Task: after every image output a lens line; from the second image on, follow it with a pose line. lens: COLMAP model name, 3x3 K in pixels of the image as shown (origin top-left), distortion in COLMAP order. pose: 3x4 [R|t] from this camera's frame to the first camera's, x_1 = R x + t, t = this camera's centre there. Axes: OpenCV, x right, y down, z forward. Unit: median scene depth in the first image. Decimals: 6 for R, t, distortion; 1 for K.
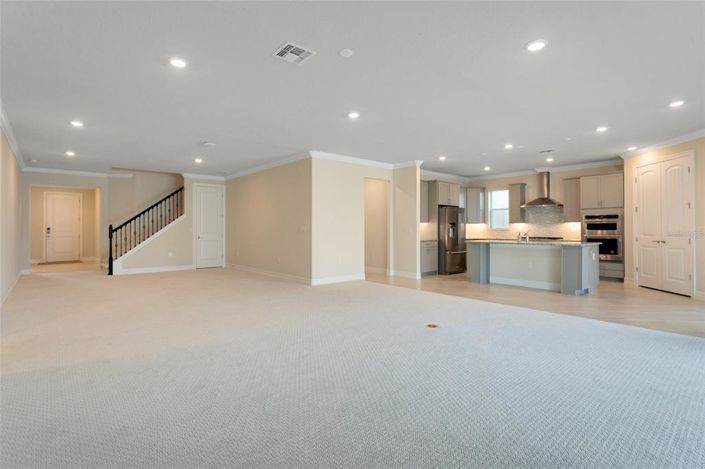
lens RADIAL K [[350.5, 0, 353.3], [0, 350.5, 228.7], [0, 0, 1]] dist [-0.001682, -0.000180]
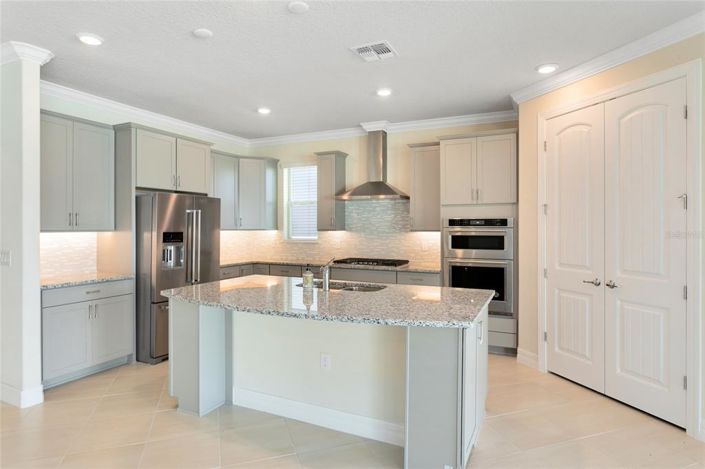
lens RADIAL K [[406.6, 0, 355.1], [0, 406.6, 226.0], [0, 0, 1]] dist [0.001547, 0.000761]
pose [[0.917571, 0.002245, 0.397565, 0.283713], [-0.003025, 0.999995, 0.001335, -0.025471], [-0.397560, -0.002427, 0.917573, 0.475534]]
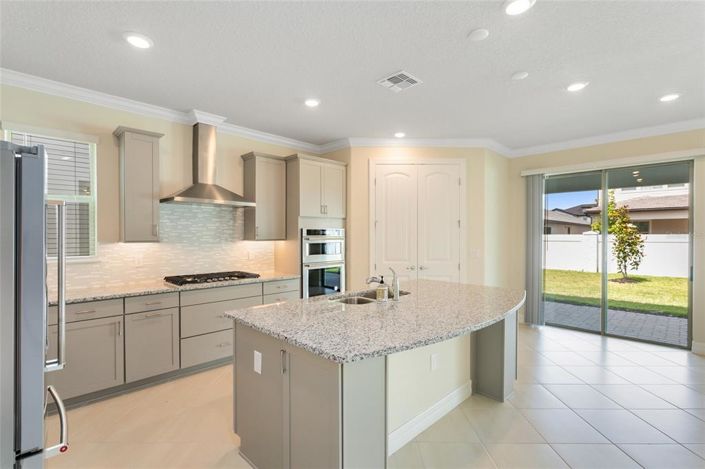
lens RADIAL K [[338.3, 0, 352.5], [0, 338.3, 234.5], [0, 0, 1]] dist [-0.001997, -0.000258]
pose [[-0.076554, 0.000733, 0.997065, 0.109766], [-0.002018, 0.999998, -0.000890, -0.026047], [-0.997063, -0.002080, -0.076552, 0.864090]]
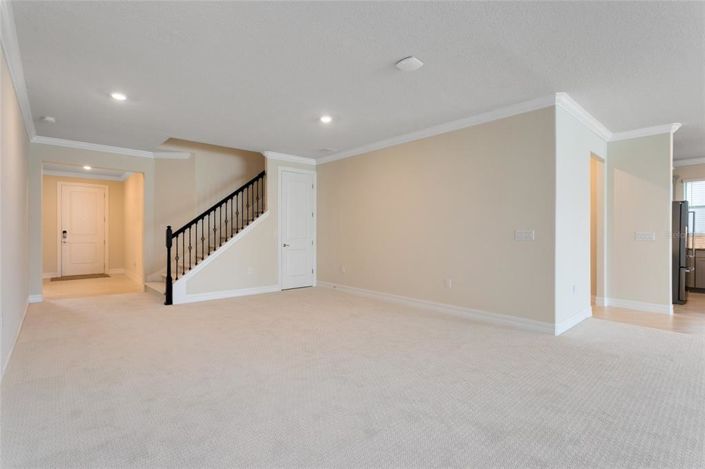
lens RADIAL K [[338.3, 0, 352.5], [0, 338.3, 234.5], [0, 0, 1]] dist [-0.001997, -0.000258]
pose [[0.999960, 0.003129, 0.008353, -0.356770], [-0.003182, 0.999975, 0.006357, -0.001209], [-0.008333, -0.006383, 0.999945, 0.371879]]
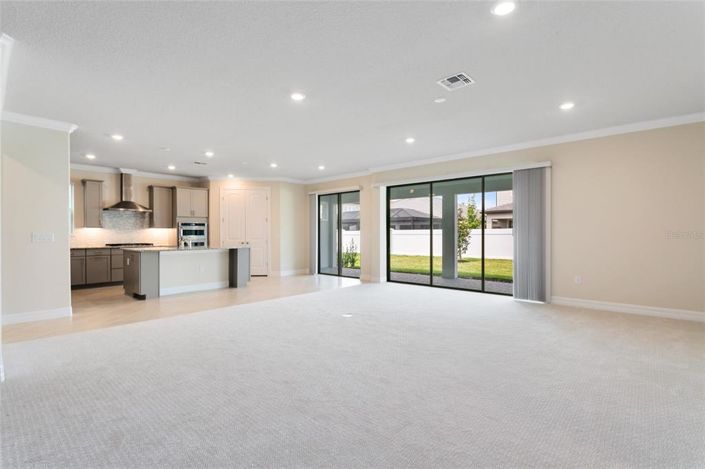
lens RADIAL K [[338.3, 0, 352.5], [0, 338.3, 234.5], [0, 0, 1]] dist [-0.001997, -0.000258]
pose [[-0.124193, -0.001709, 0.992257, -0.429664], [0.000561, 0.999998, 0.001793, -0.001497], [-0.992258, 0.000780, -0.124192, 0.525945]]
